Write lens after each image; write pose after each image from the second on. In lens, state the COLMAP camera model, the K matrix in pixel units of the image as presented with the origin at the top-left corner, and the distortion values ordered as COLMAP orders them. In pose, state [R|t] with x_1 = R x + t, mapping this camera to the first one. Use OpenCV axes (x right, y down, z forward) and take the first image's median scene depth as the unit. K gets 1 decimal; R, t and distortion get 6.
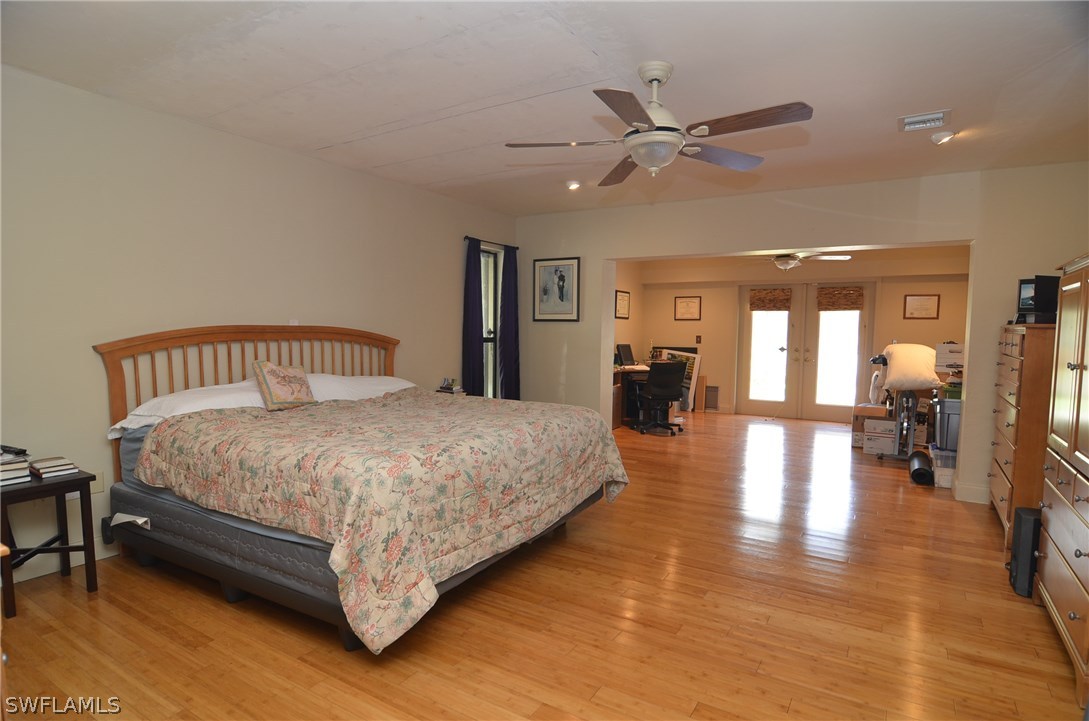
lens RADIAL K [[587.5, 0, 542.1], [0, 587.5, 374.9], [0, 0, 1]] dist [-0.001908, -0.000634]
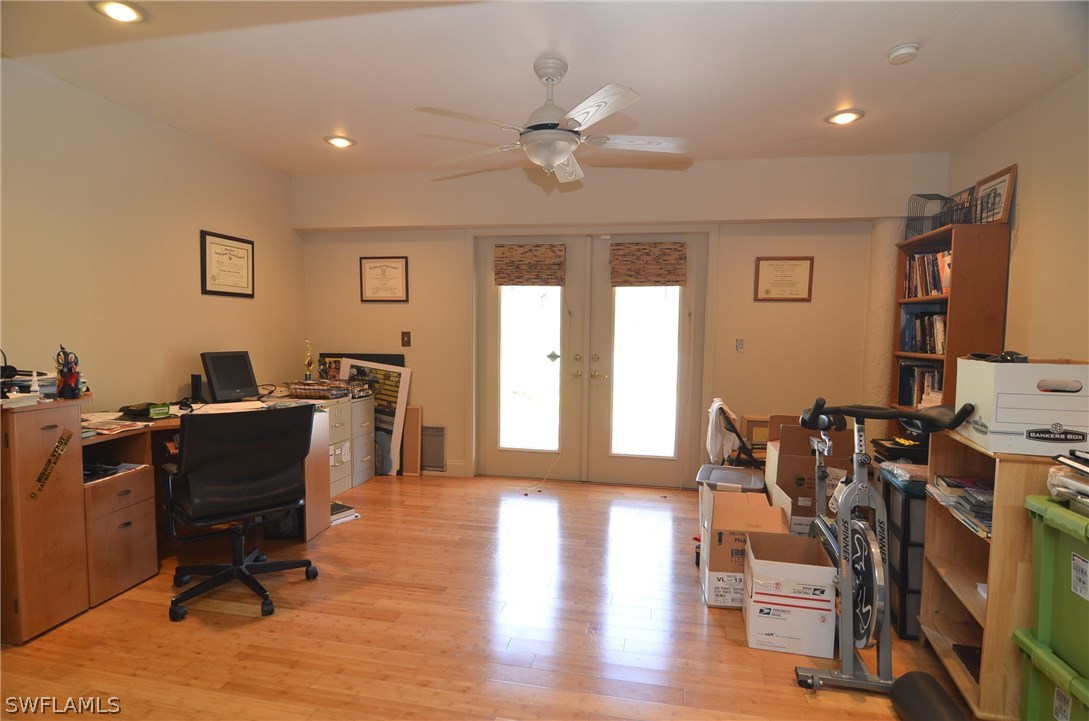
lens RADIAL K [[587.5, 0, 542.1], [0, 587.5, 374.9], [0, 0, 1]] dist [-0.001908, -0.000634]
pose [[0.937208, -0.029610, 0.347510, 0.204704], [0.025463, 0.999540, 0.016494, -0.034995], [-0.347839, -0.006610, 0.937531, 0.481153]]
